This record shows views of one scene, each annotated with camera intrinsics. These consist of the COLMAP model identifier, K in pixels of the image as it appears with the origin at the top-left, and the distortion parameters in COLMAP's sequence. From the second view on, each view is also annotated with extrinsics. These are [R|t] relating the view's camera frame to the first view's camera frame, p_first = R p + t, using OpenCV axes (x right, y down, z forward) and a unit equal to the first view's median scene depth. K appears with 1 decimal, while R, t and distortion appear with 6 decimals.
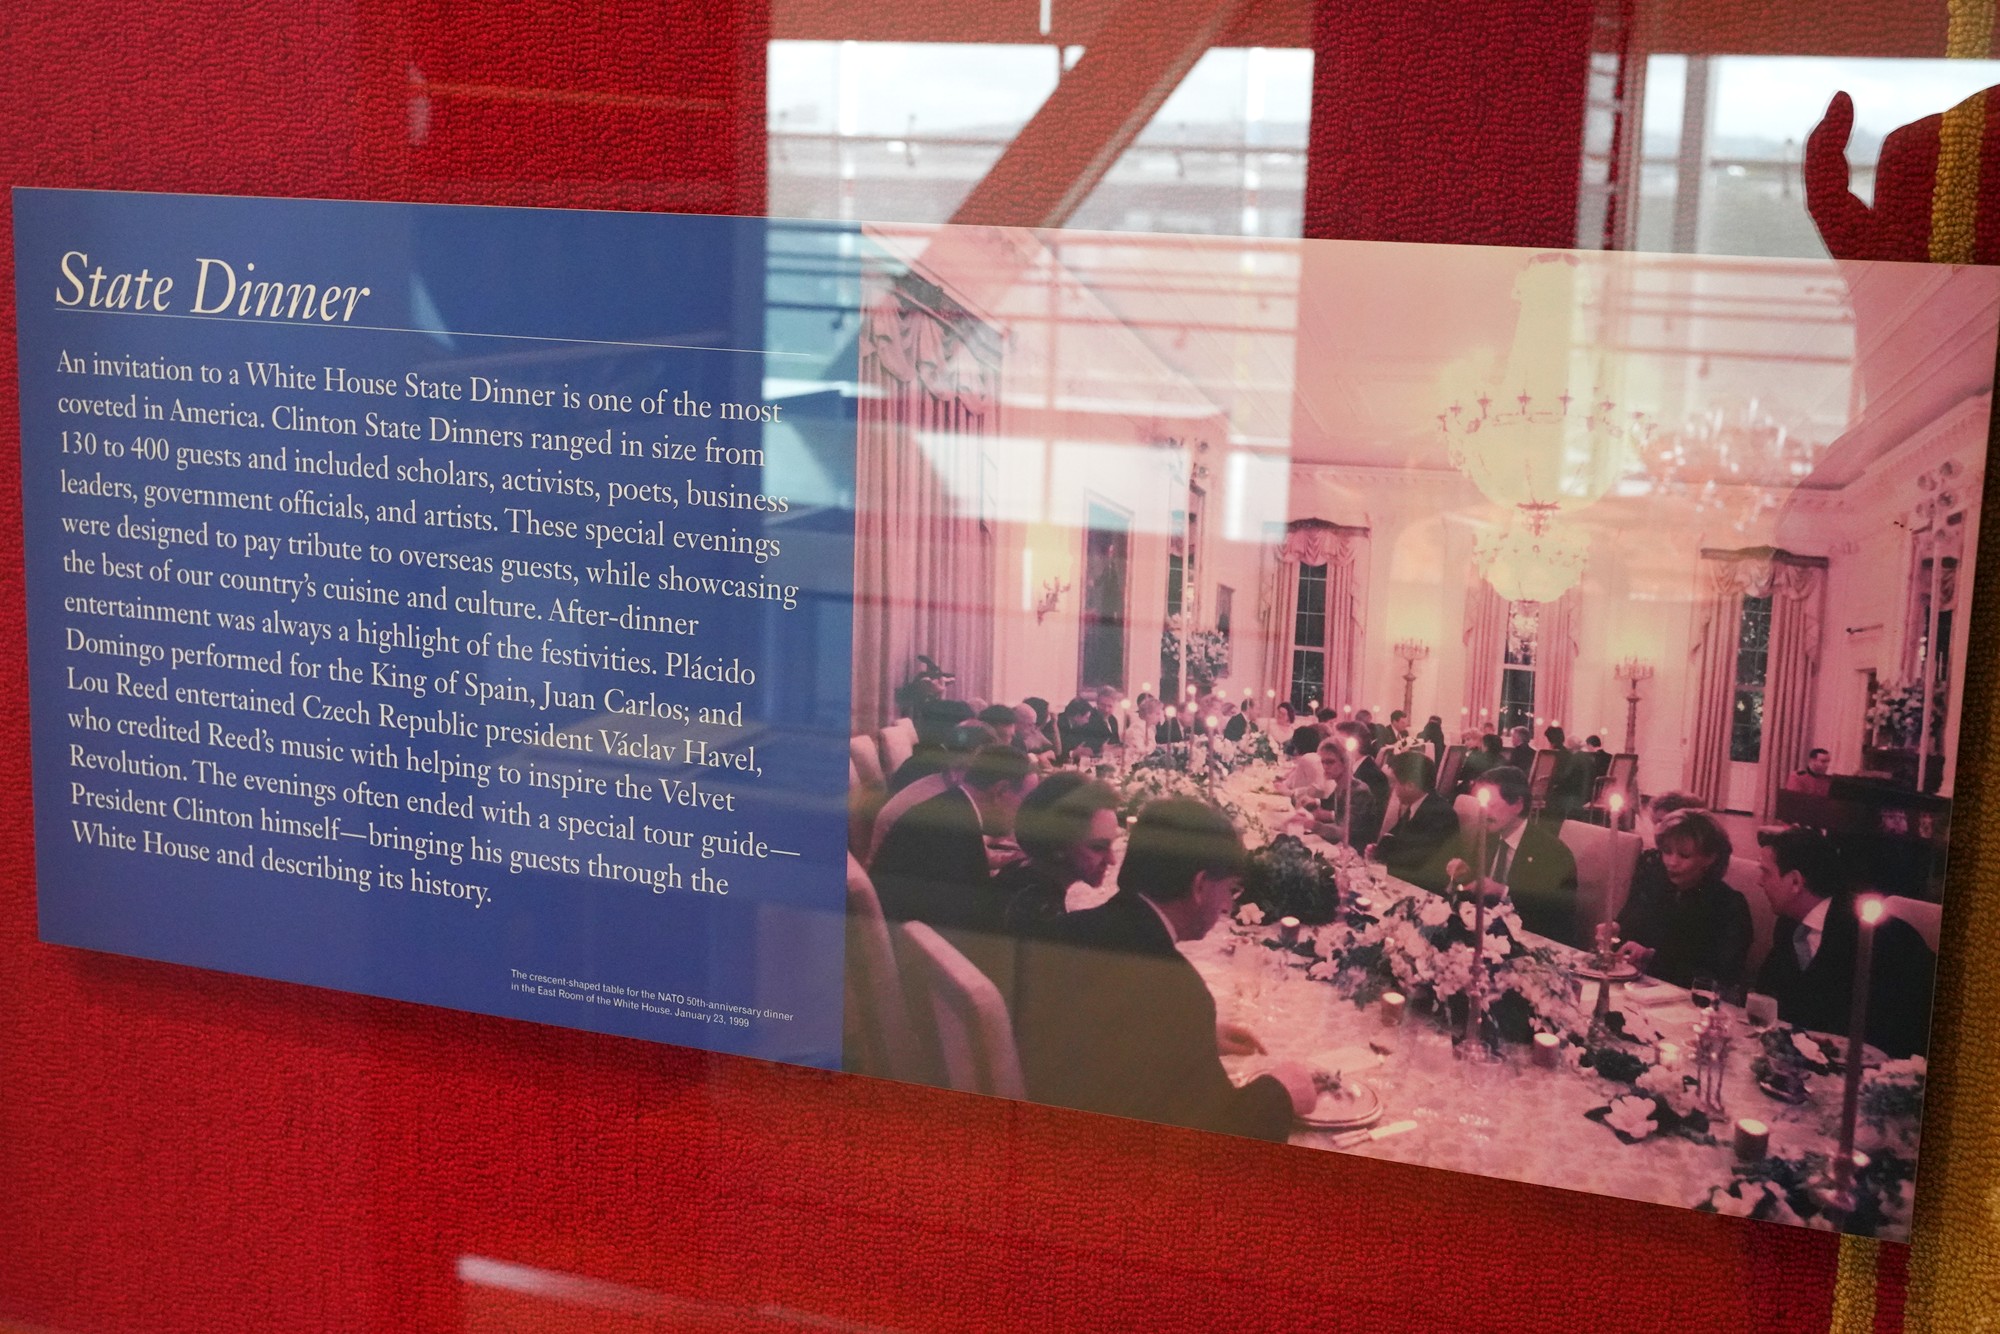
lens RADIAL K [[2656.4, 0, 1001.6], [0, 2656.4, 665.2], [0, 0, 1]] dist [-0.011521, 0.000000]
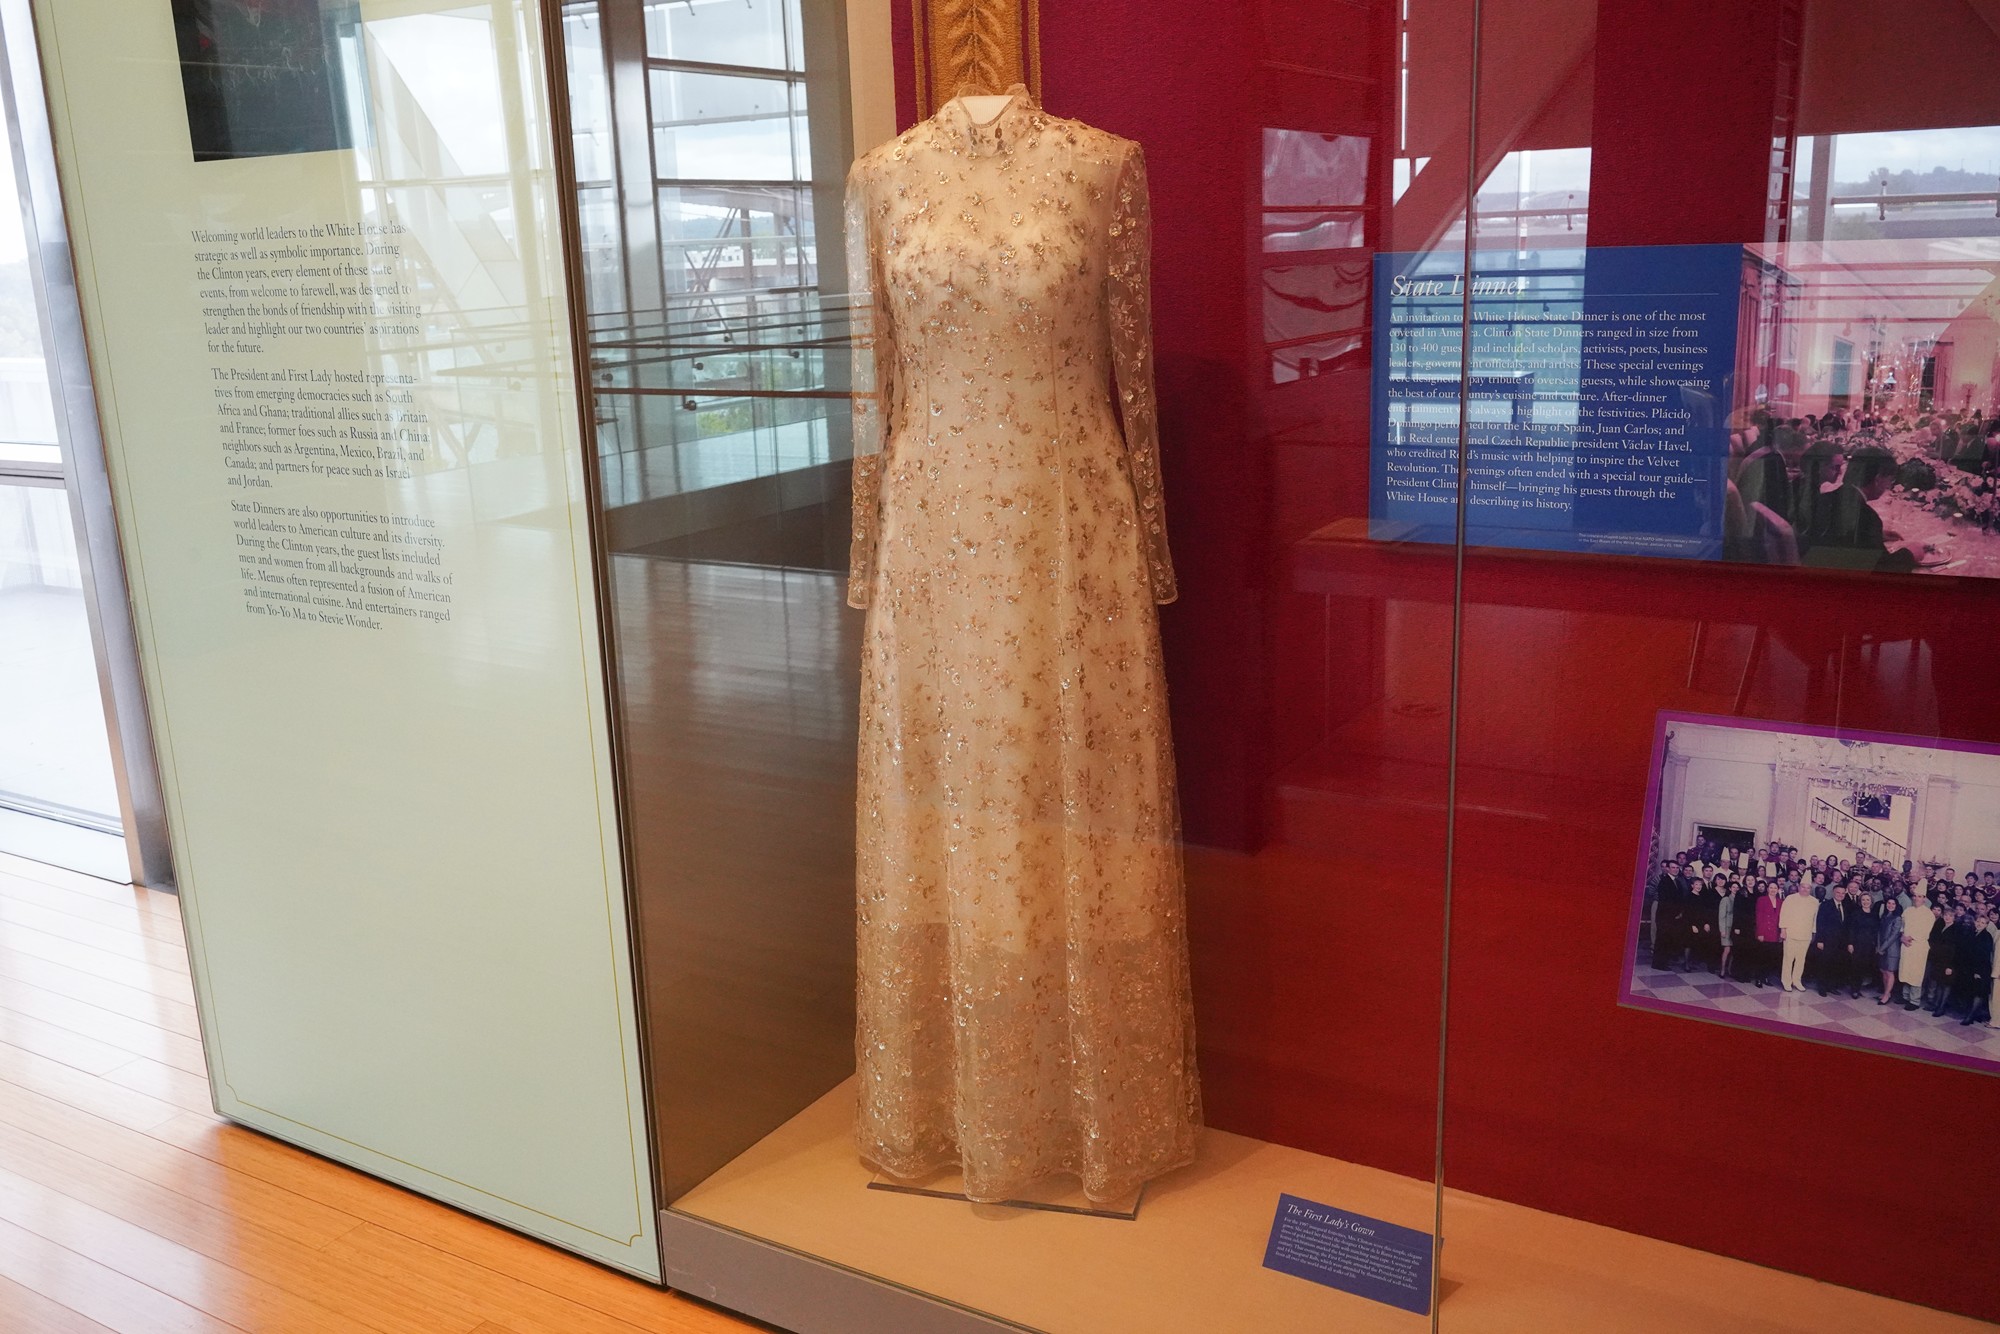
lens RADIAL K [[1689.4, 0, 995.5], [0, 1689.4, 674.0], [0, 0, 1]] dist [0.003294, -0.009048]
pose [[0.984642, -0.021190, -0.173294, -0.517540], [0.031921, 0.997726, 0.059370, 0.148713], [0.171642, -0.063990, 0.983079, -0.875781]]
